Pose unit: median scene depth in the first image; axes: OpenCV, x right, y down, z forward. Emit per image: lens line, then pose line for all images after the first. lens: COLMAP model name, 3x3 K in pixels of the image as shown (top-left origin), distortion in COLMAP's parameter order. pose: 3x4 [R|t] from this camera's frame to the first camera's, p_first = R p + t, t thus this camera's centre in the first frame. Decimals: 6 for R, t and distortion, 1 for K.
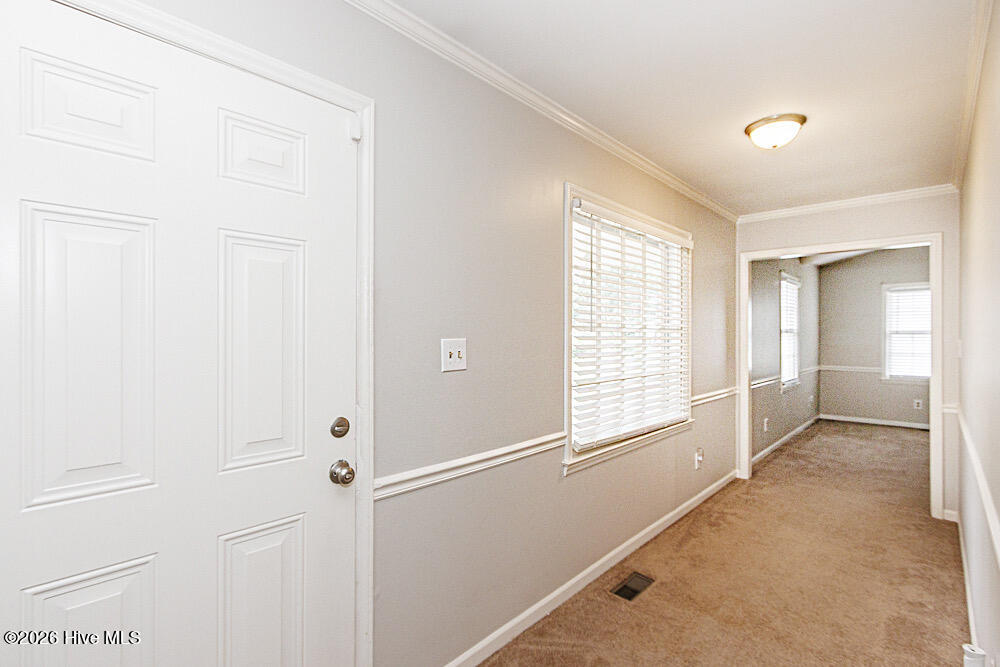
lens RADIAL K [[462.7, 0, 490.7], [0, 462.7, 335.6], [0, 0, 1]] dist [0.002657, 0.000118]
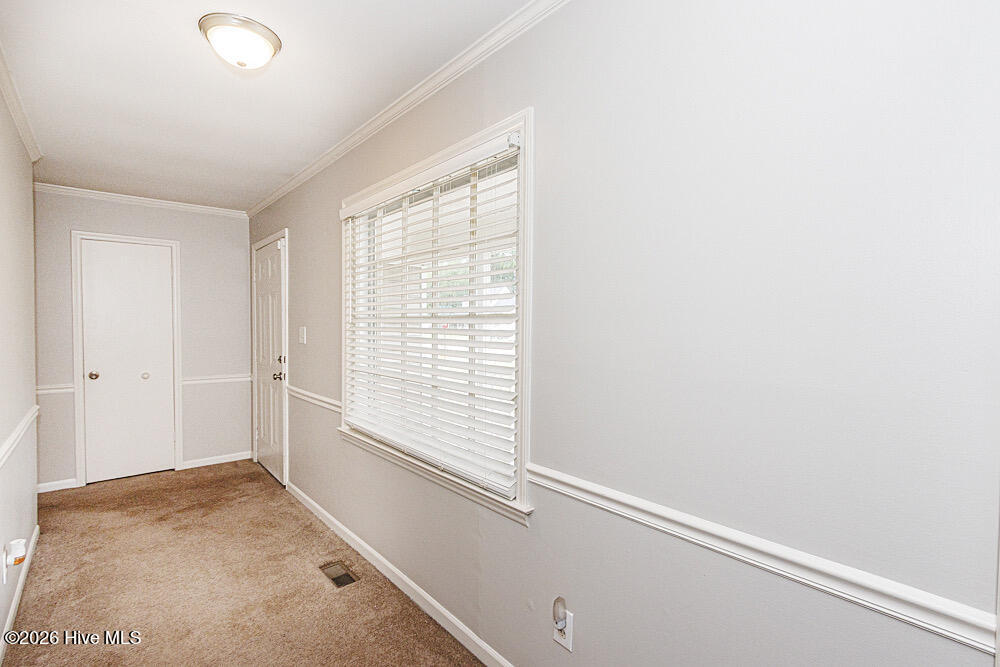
lens RADIAL K [[462.7, 0, 490.7], [0, 462.7, 335.6], [0, 0, 1]] dist [0.002657, 0.000118]
pose [[-0.107824, 0.025443, -0.993844, 1.024641], [-0.003374, 0.999657, 0.025958, -0.006870], [0.994164, 0.006152, -0.107701, 1.170574]]
